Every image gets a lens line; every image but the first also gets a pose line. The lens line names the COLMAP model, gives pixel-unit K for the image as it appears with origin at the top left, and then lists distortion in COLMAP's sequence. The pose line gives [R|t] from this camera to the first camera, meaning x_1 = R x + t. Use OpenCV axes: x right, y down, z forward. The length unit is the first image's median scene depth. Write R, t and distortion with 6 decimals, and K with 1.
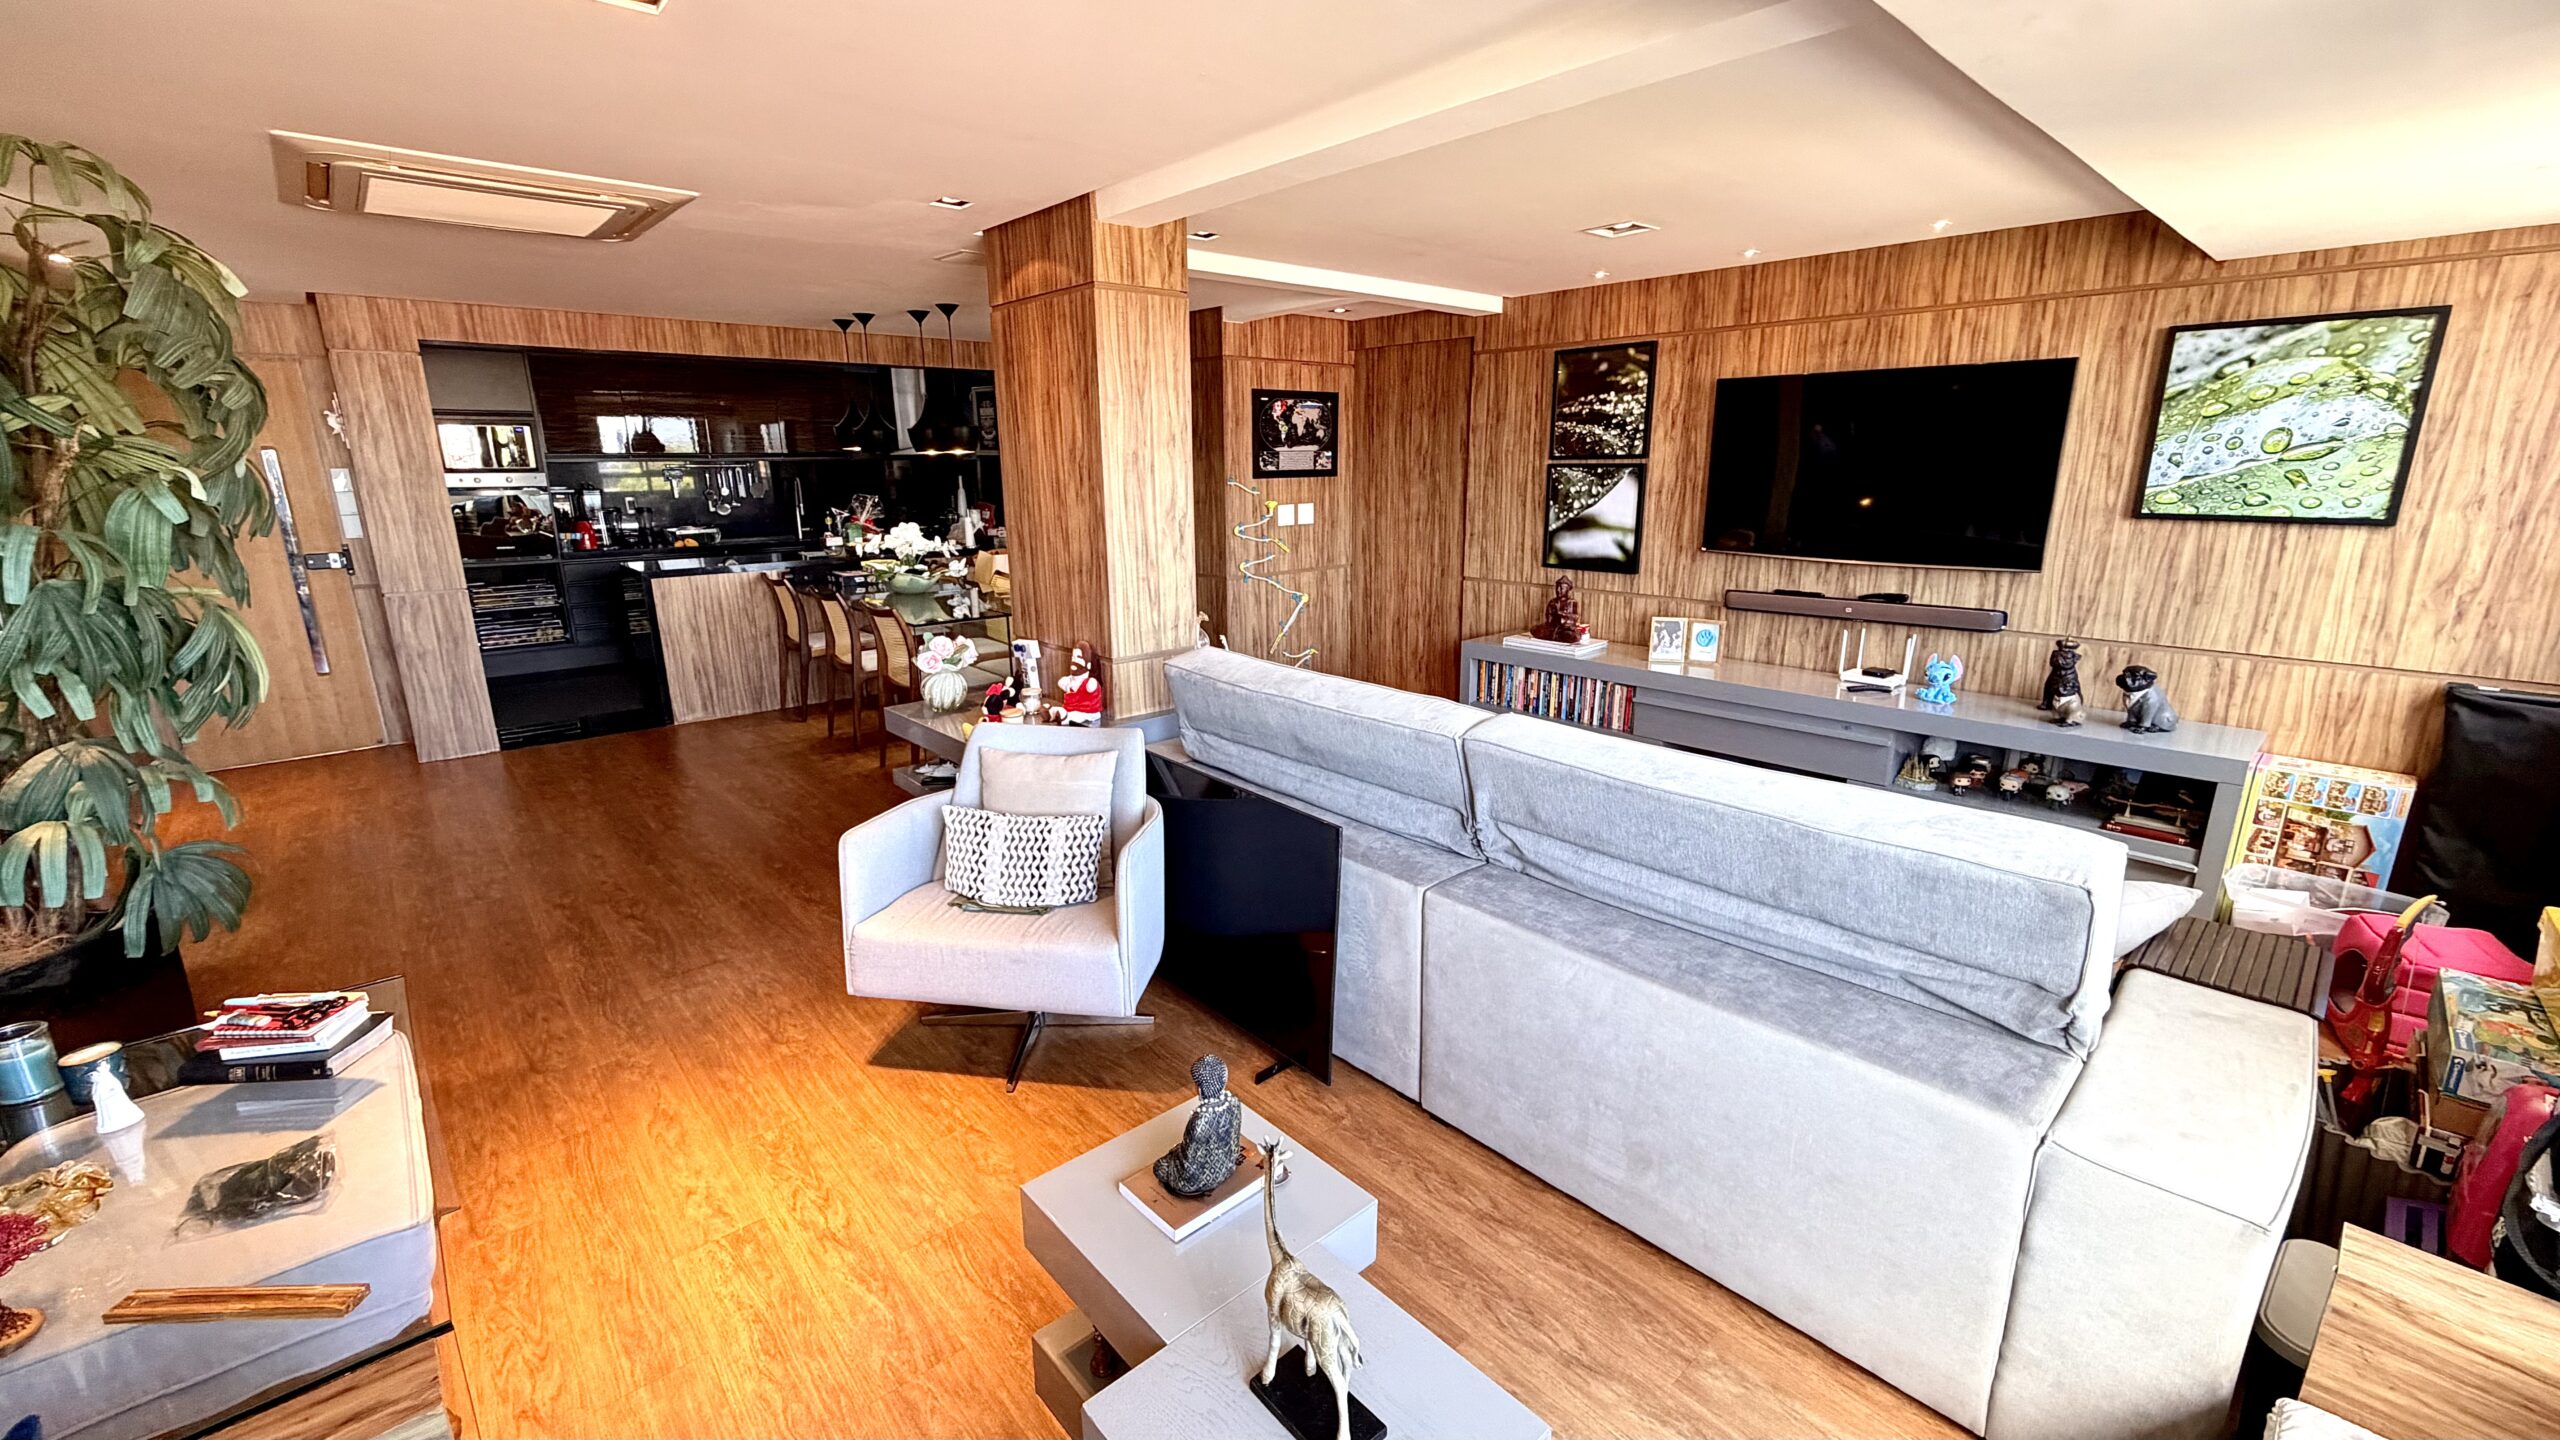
lens RADIAL K [[1019.3, 0, 1280.0], [0, 1019.3, 720.0], [0, 0, 1]] dist [0.000328, -0.000116]
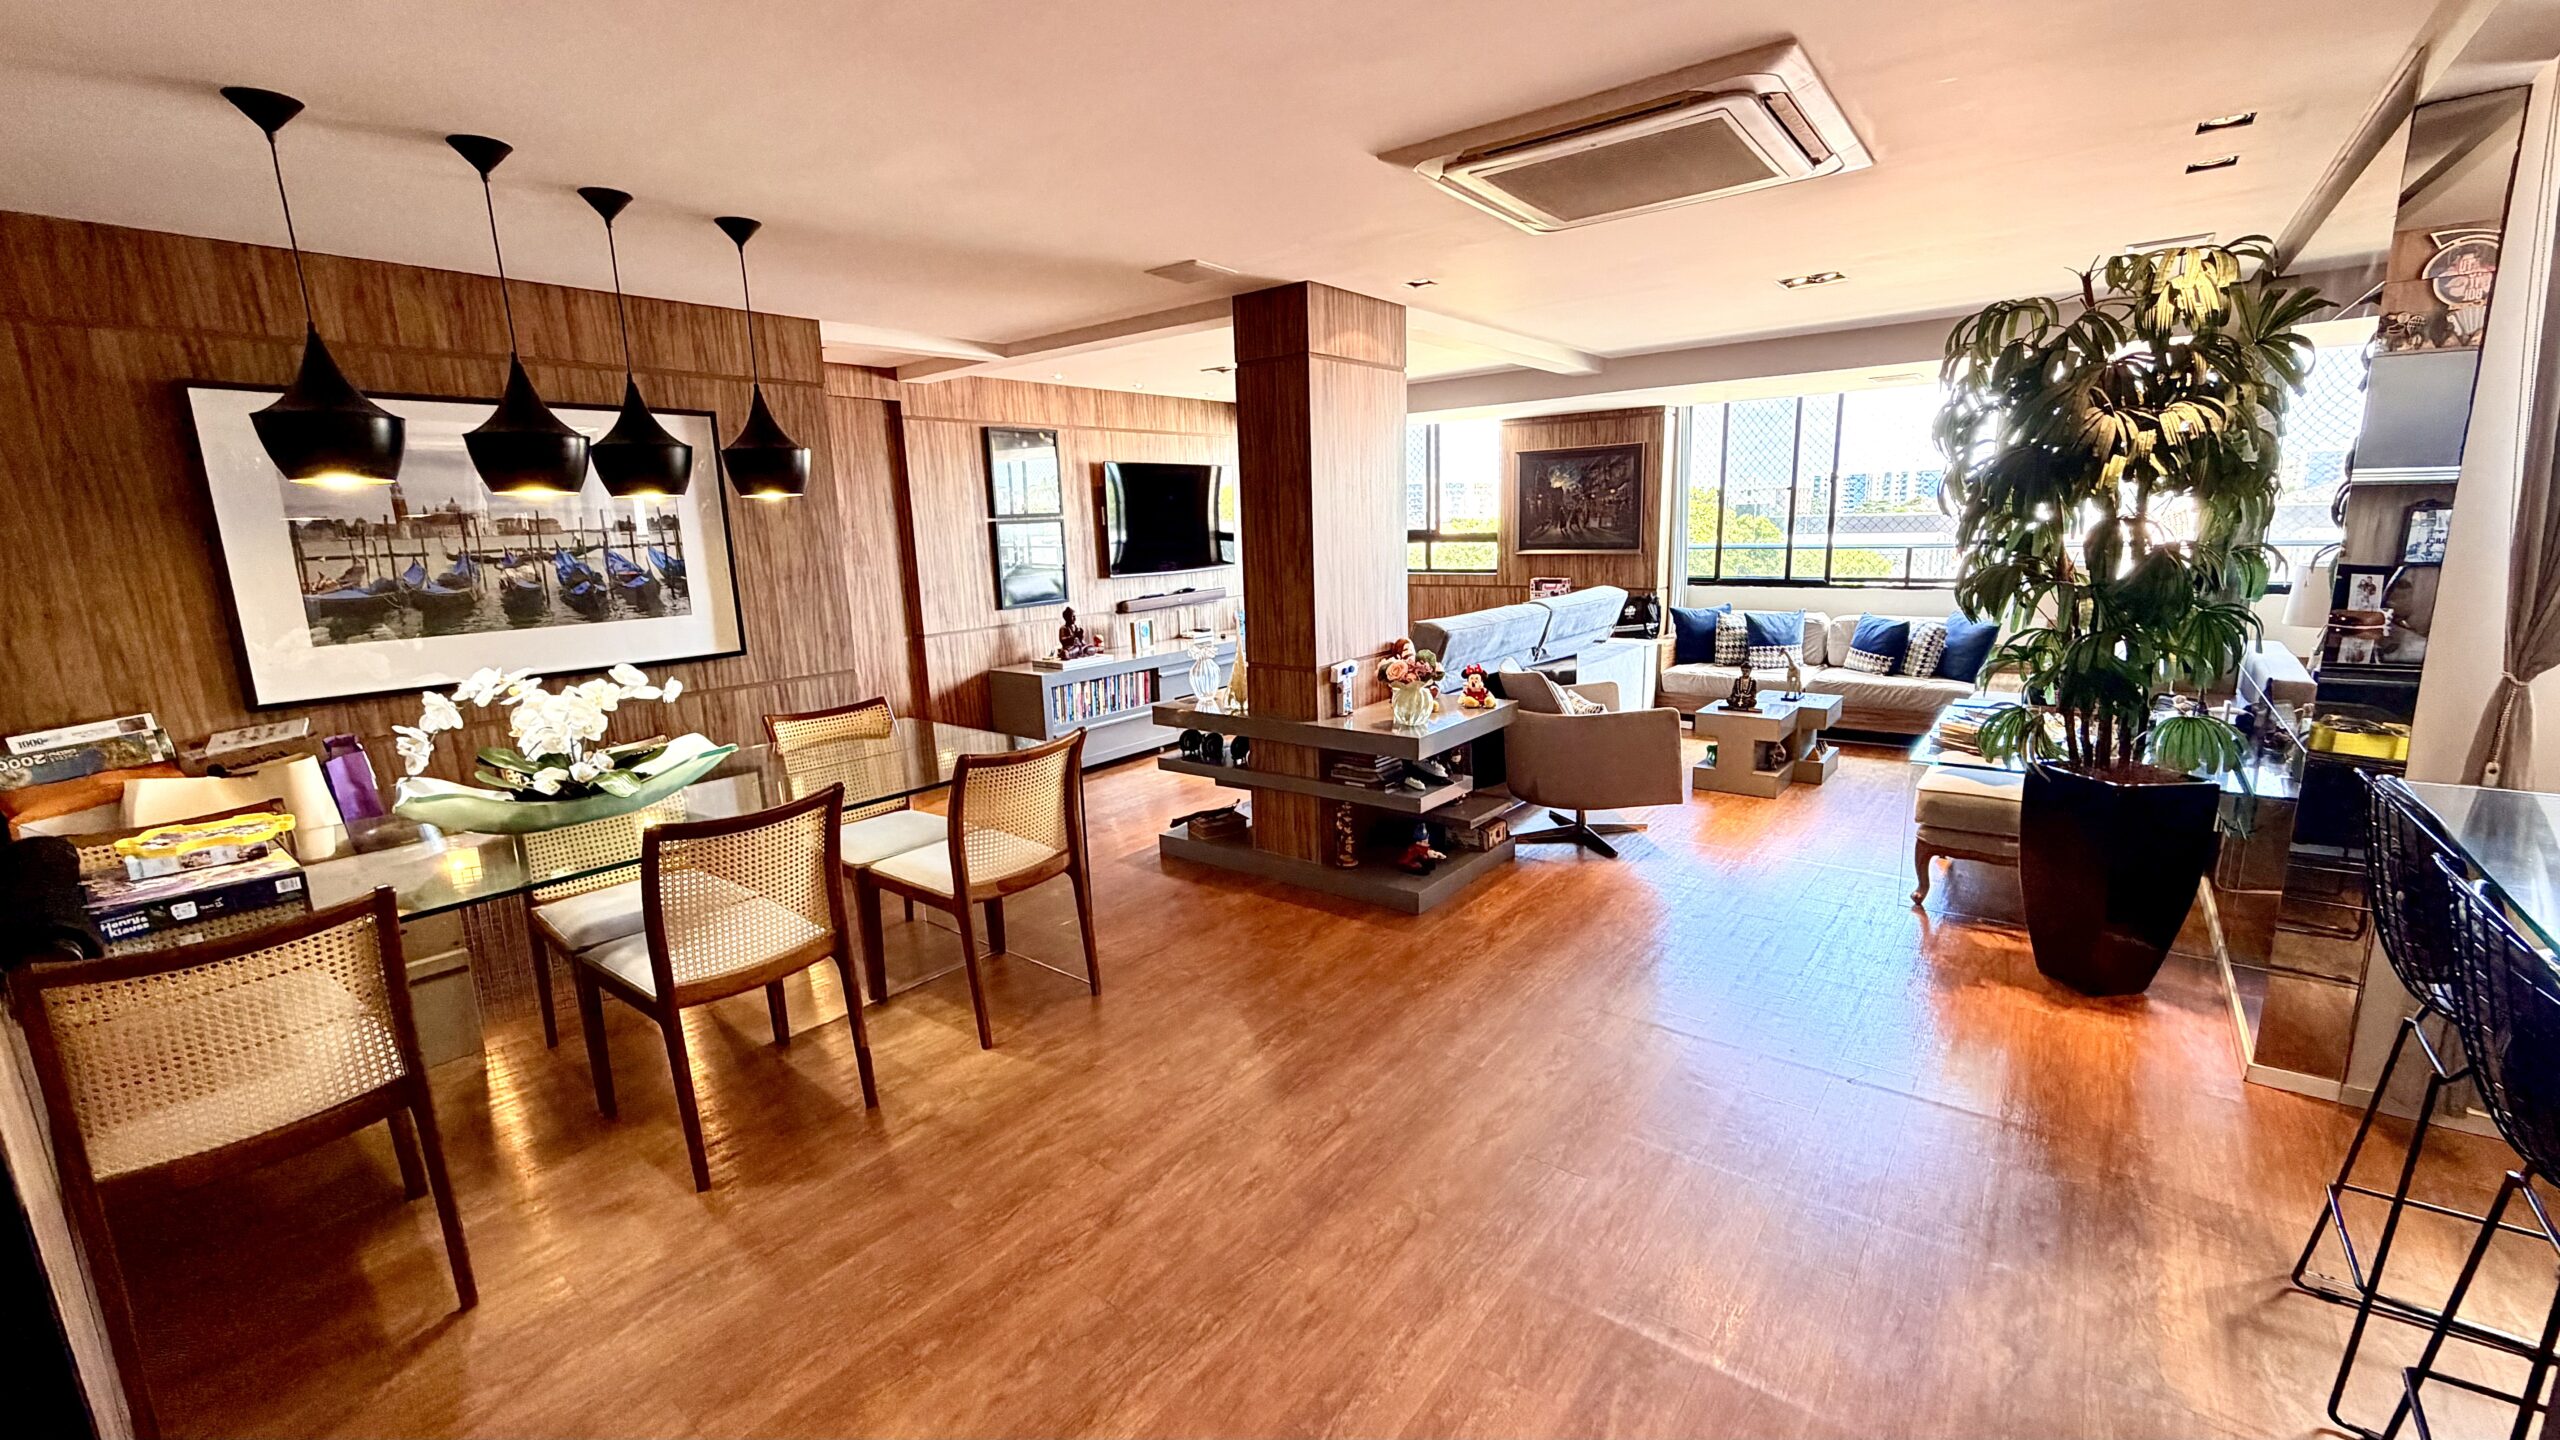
lens RADIAL K [[1013.5, 0, 1280.0], [0, 1013.5, 720.0], [0, 0, 1]] dist [-0.000348, -0.000075]
pose [[-0.175296, -0.182842, 0.967388, -1.361599], [0.278720, 0.933188, 0.226883, -0.300357], [-0.944239, 0.309402, -0.112622, 1.264359]]
